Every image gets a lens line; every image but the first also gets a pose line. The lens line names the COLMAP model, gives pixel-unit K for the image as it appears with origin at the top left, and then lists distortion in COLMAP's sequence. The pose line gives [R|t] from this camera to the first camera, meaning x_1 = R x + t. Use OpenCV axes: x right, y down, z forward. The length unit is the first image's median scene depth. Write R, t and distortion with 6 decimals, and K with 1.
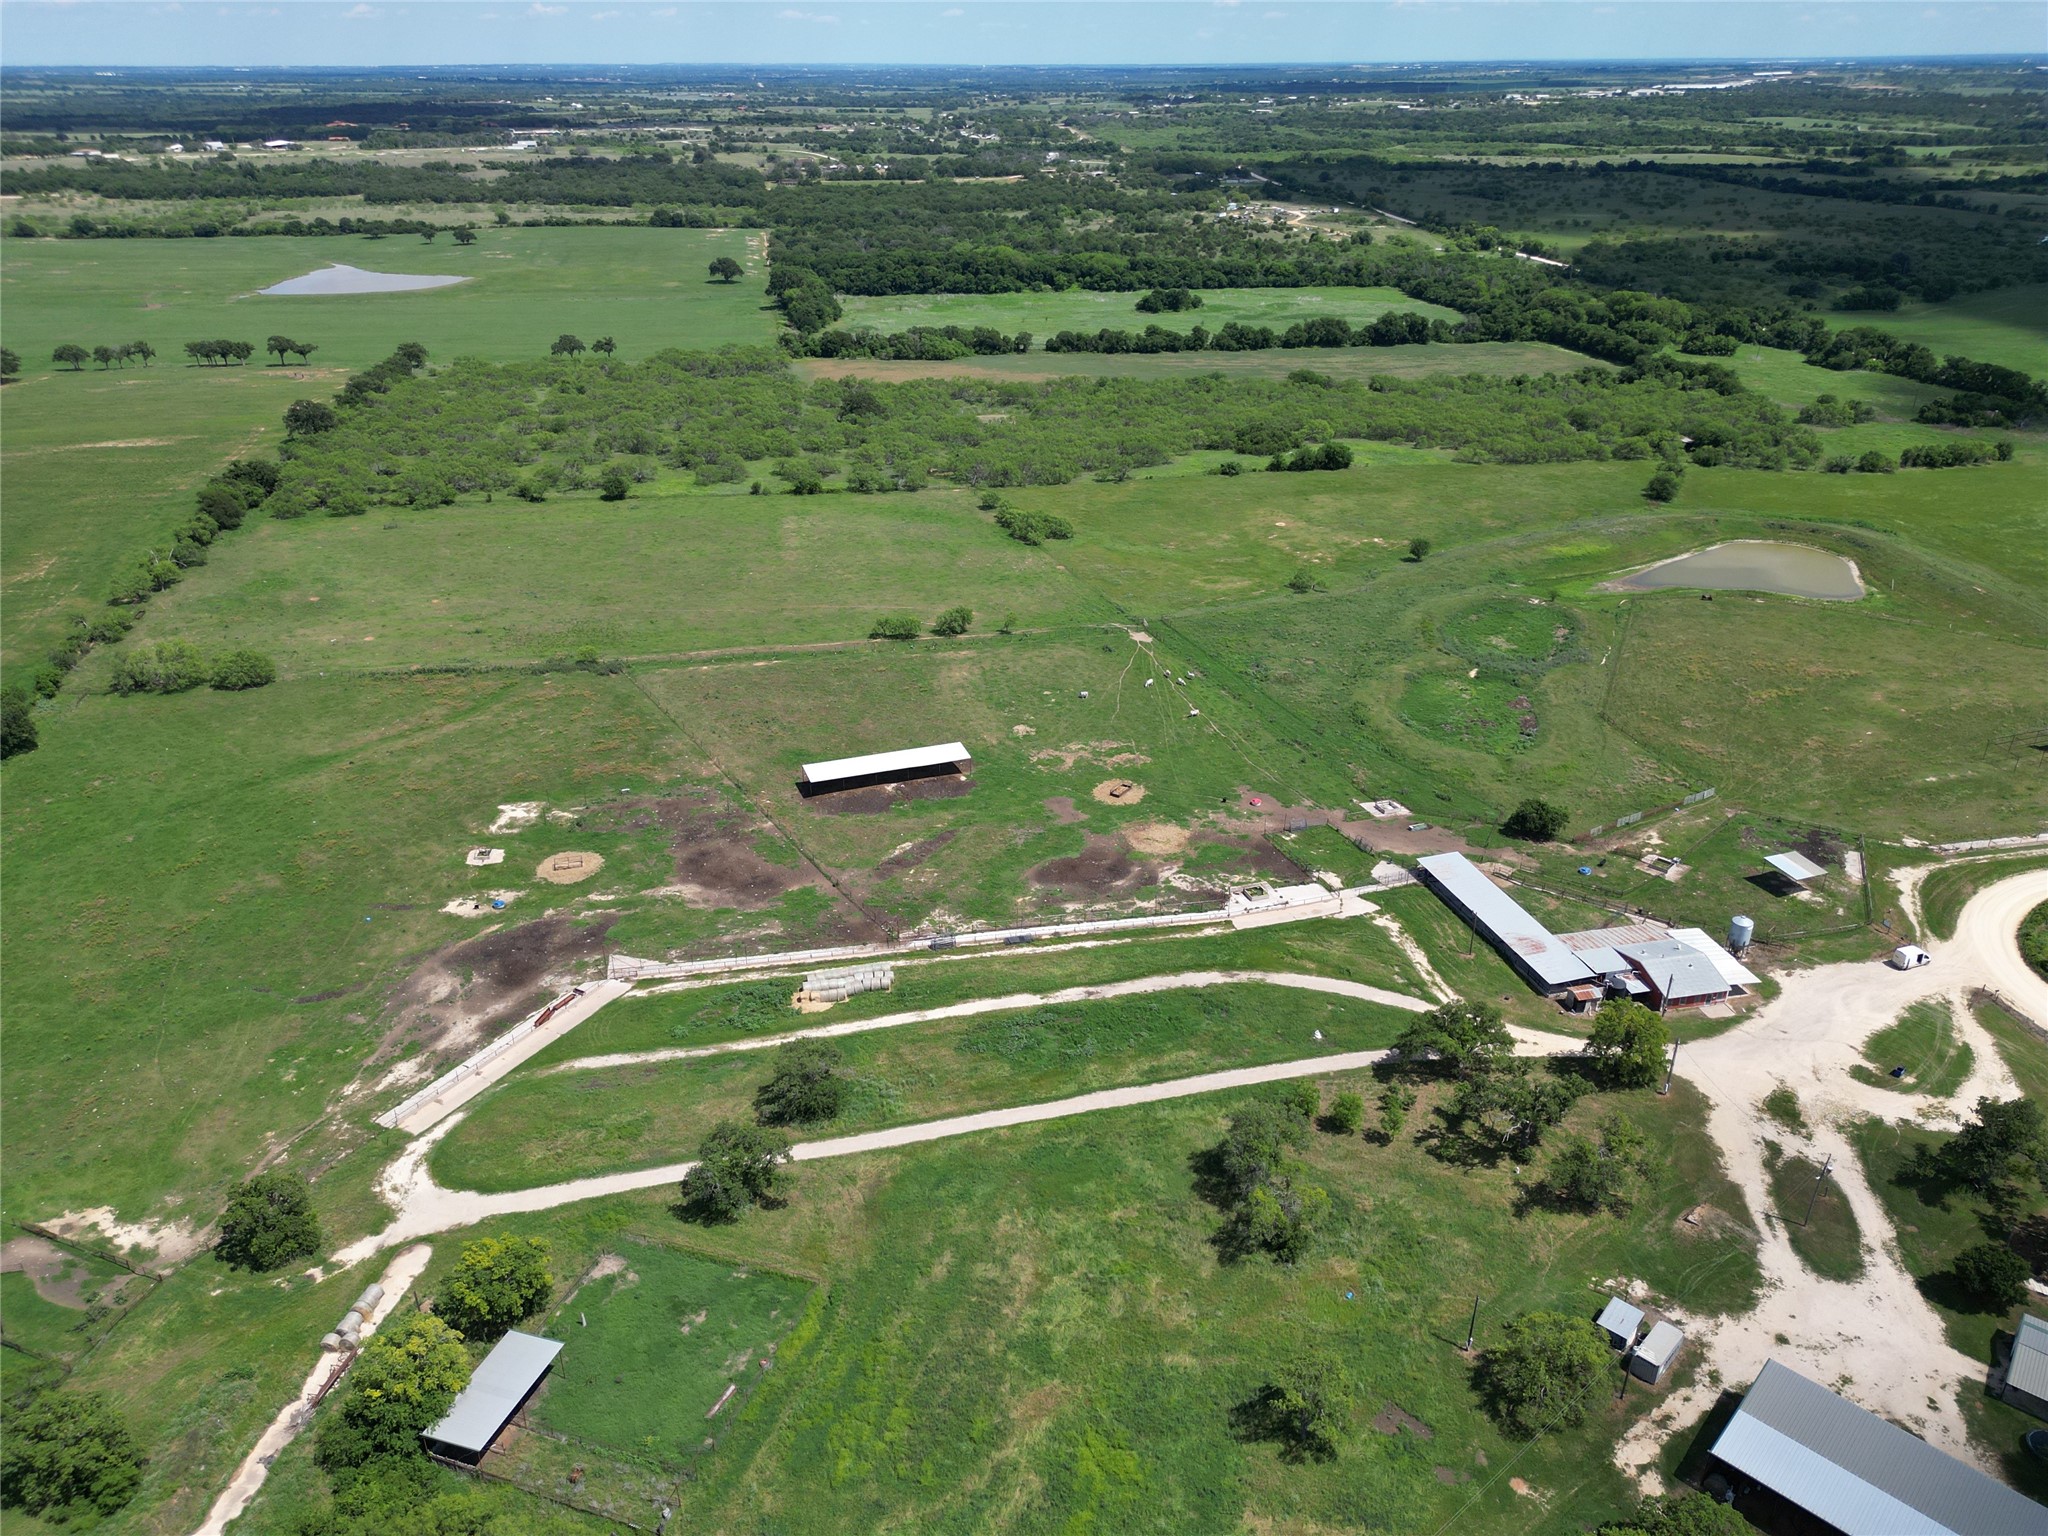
lens RADIAL K [[1444.9, 0, 1027.5], [0, 1444.9, 768.5], [0, 0, 1]] dist [0.047439, -0.030257]
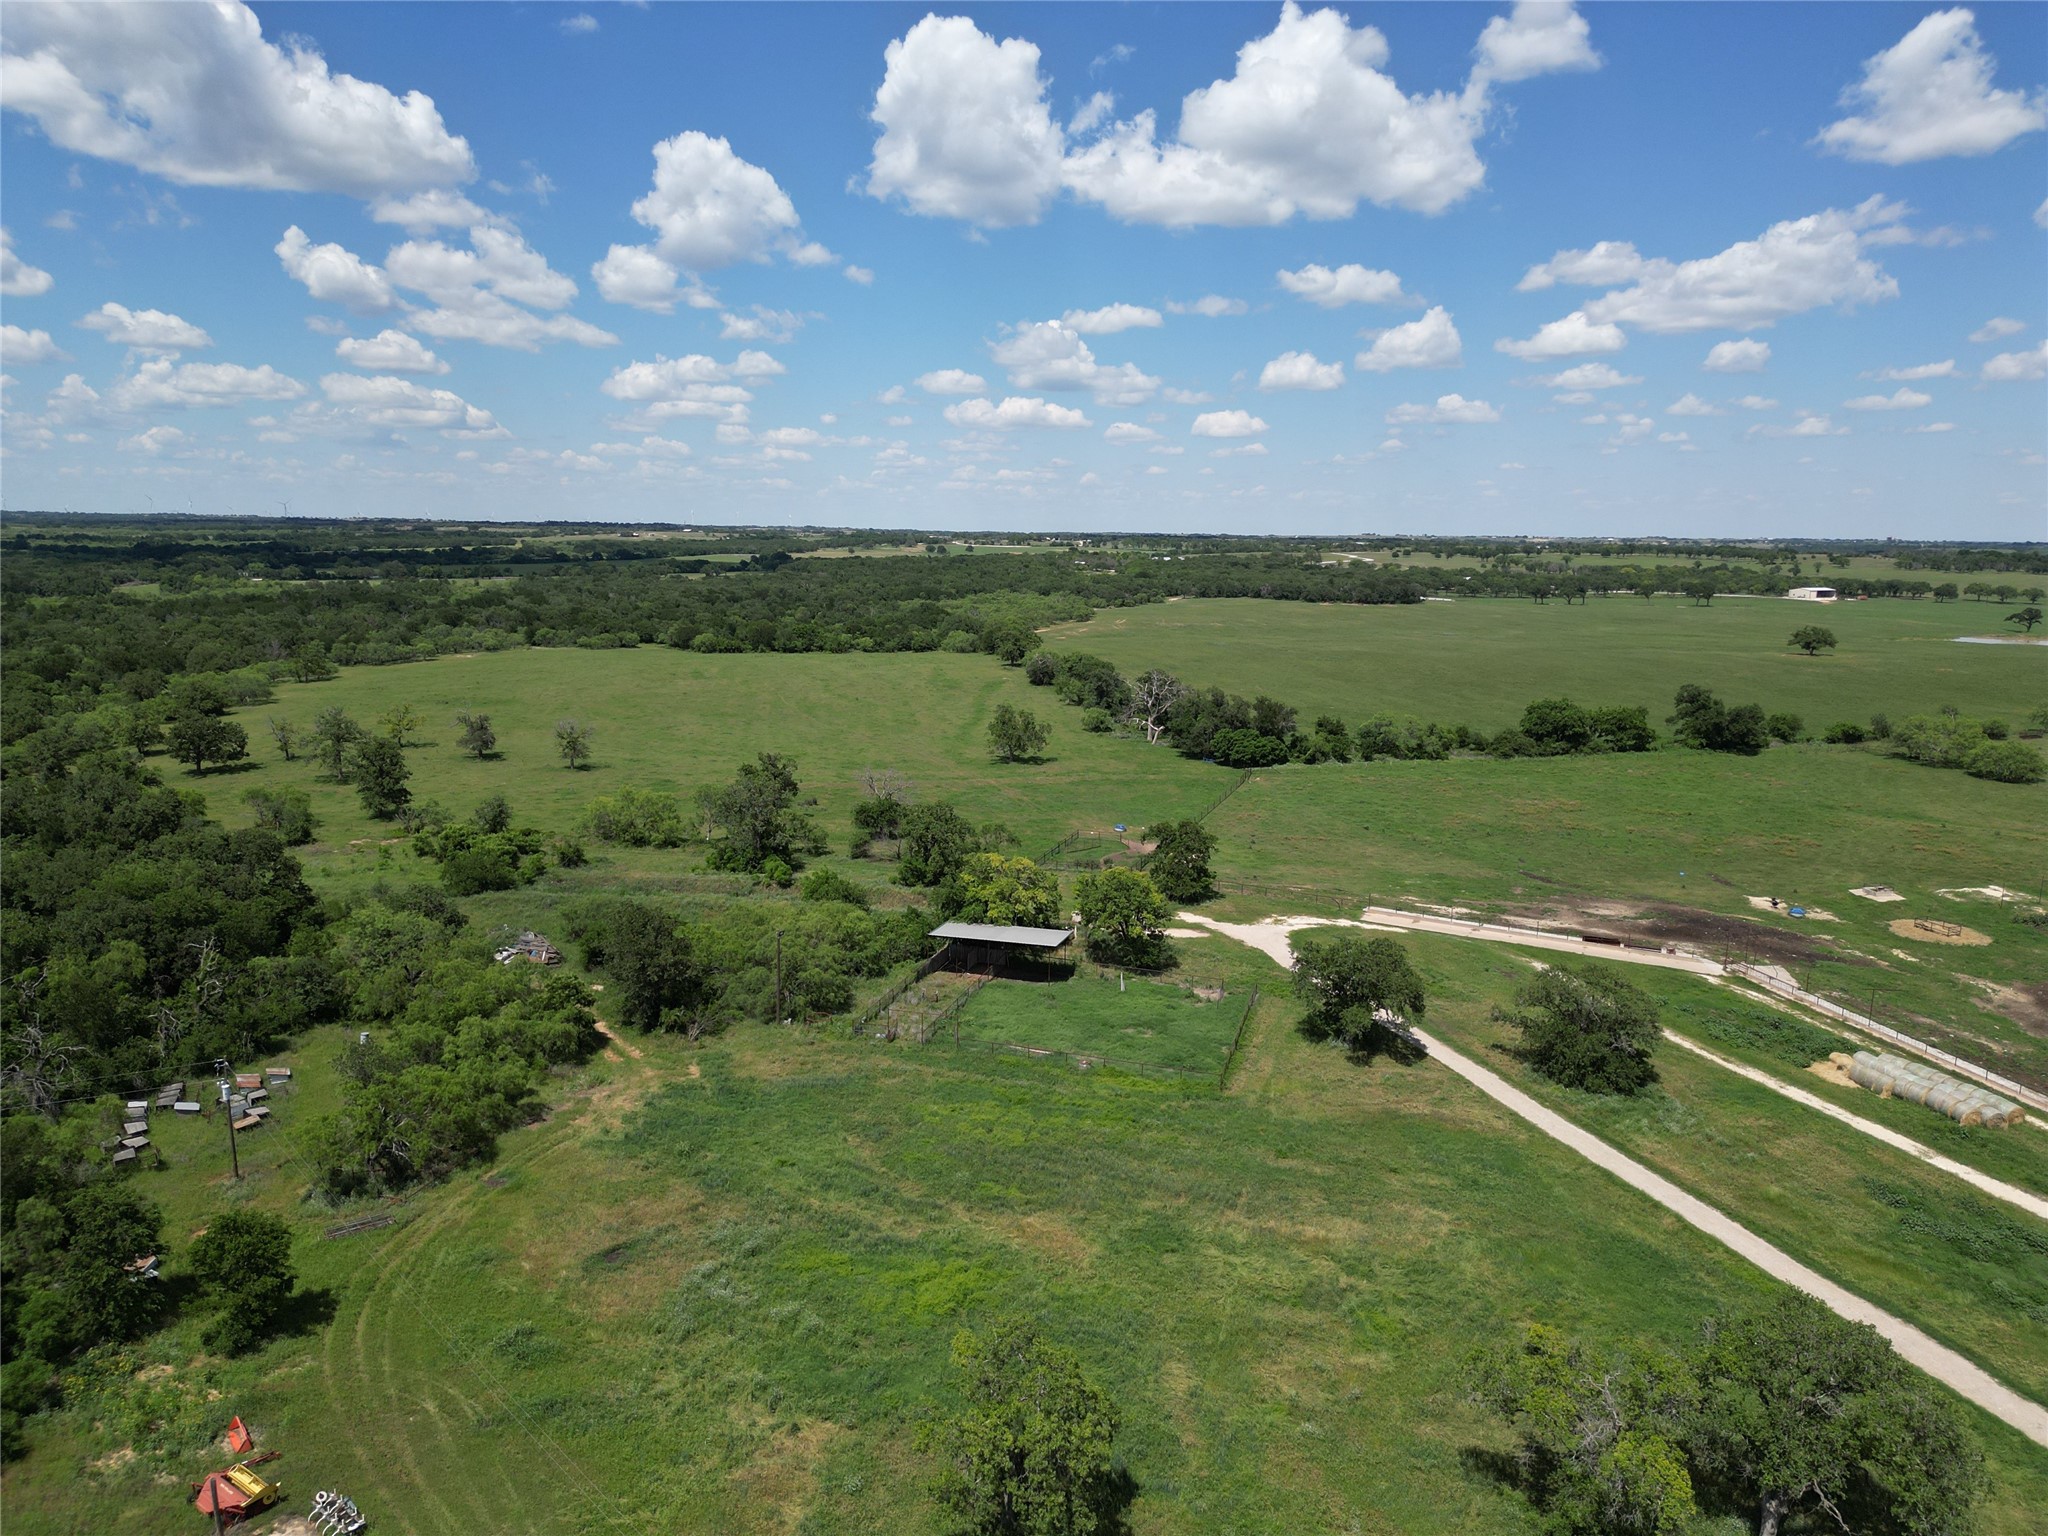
lens RADIAL K [[1444.9, 0, 1027.4], [0, 1444.9, 767.6], [0, 0, 1]] dist [0.047439, -0.030257]
pose [[0.050884, 0.167772, -0.984512, 0.471907], [-0.449790, 0.884002, 0.127397, 0.141662], [0.891684, 0.436341, 0.120444, 0.651768]]
